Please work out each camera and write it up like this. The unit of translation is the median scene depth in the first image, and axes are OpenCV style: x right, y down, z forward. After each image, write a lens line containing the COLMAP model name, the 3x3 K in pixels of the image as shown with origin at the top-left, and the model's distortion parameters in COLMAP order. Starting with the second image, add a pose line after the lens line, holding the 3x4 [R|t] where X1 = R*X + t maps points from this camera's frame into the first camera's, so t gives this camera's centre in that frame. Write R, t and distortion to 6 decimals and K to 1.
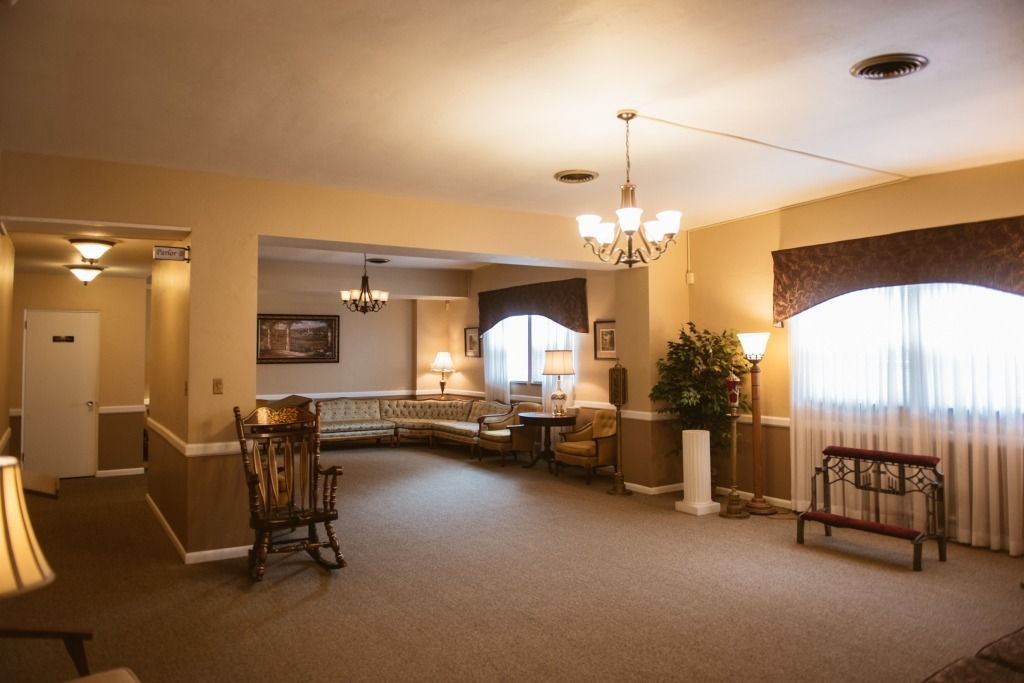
lens RADIAL K [[739.4, 0, 517.6], [0, 739.4, 301.6], [0, 0, 1]] dist [-0.031556, -0.007820]
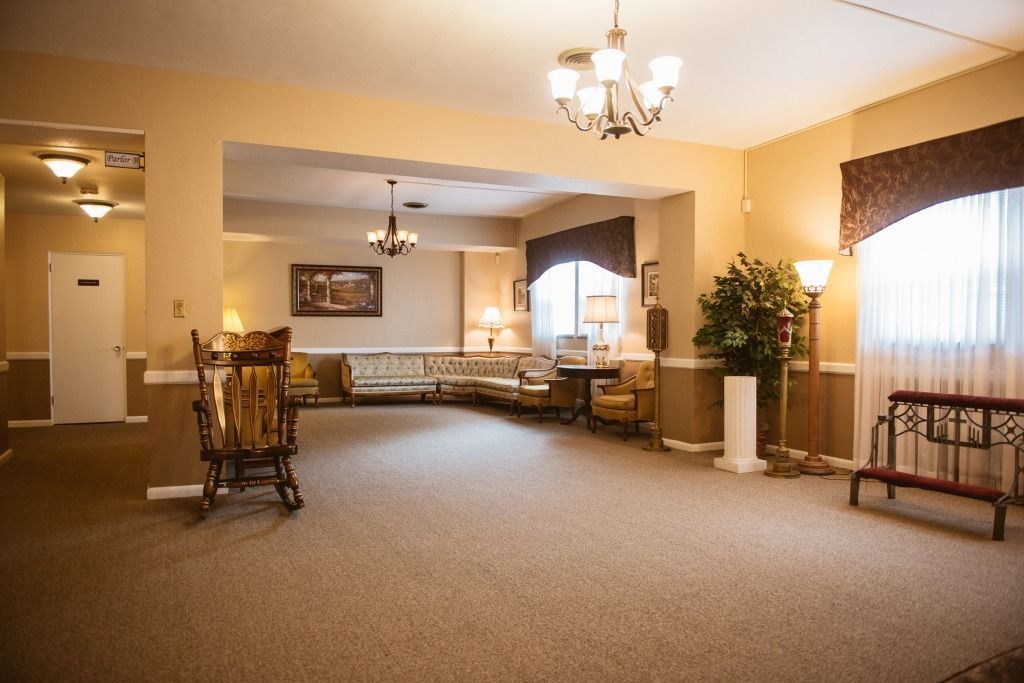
lens RADIAL K [[741.3, 0, 512.0], [0, 741.3, 341.5], [0, 0, 1]] dist [-0.038744, -0.004997]
pose [[0.991480, 0.009849, -0.129885, 0.087456], [0.000947, 0.996566, 0.082795, 0.061759], [0.130255, -0.082213, 0.988066, 0.120080]]
